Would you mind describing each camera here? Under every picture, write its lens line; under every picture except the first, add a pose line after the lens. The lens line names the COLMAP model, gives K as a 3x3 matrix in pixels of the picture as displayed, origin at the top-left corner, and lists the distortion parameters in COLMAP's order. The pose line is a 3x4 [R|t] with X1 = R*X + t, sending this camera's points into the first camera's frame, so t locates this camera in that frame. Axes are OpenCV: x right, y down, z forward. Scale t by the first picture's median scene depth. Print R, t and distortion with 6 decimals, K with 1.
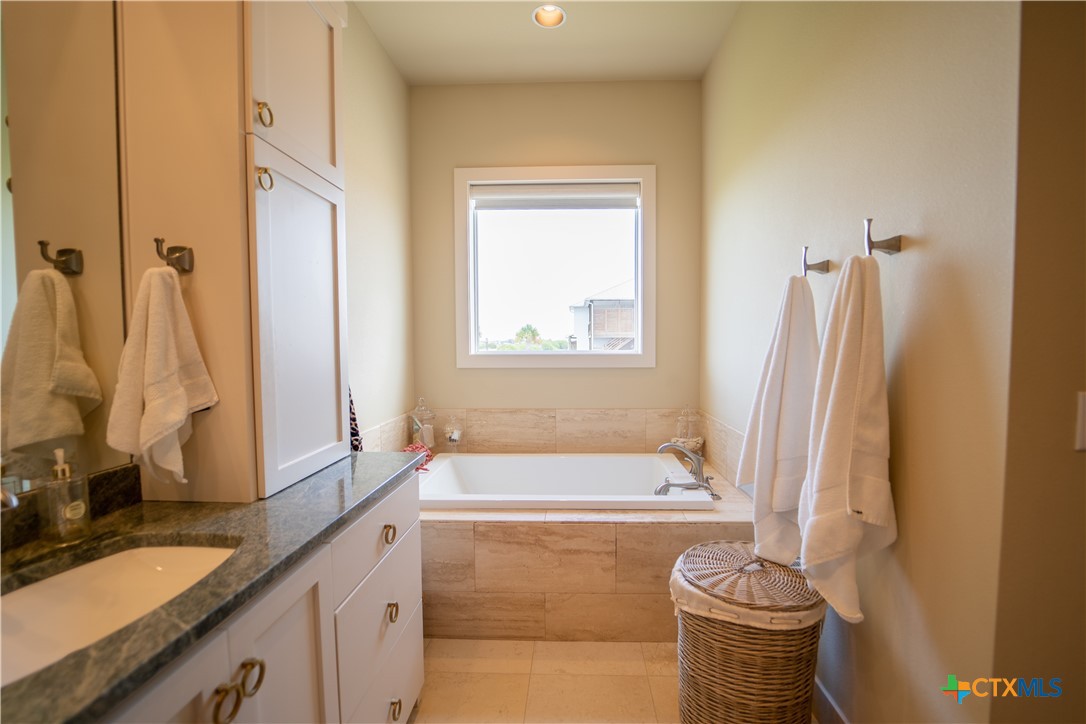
lens RADIAL K [[491.8, 0, 545.3], [0, 491.8, 365.9], [0, 0, 1]] dist [-0.017195, -0.000229]
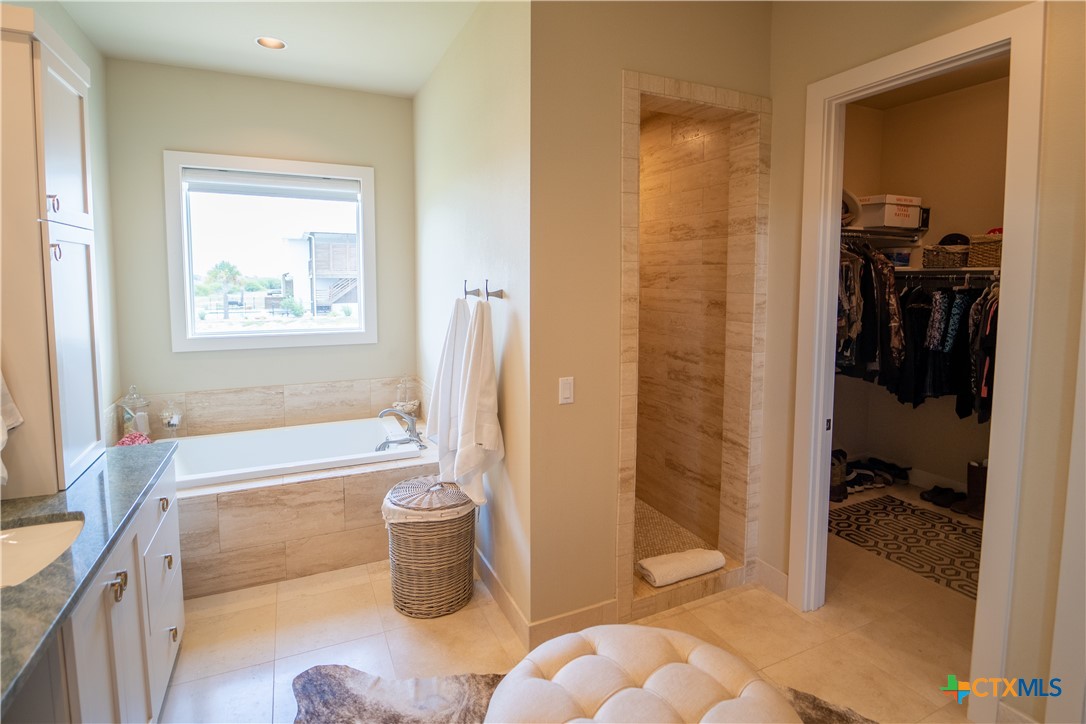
lens RADIAL K [[542.9, 0, 546.1], [0, 542.9, 328.1], [0, 0, 1]] dist [-0.017499, -0.000537]
pose [[0.878498, -0.028503, 0.476894, -0.055977], [0.014704, 0.999359, 0.032644, -0.111098], [-0.477519, -0.021666, 0.878354, -0.503314]]
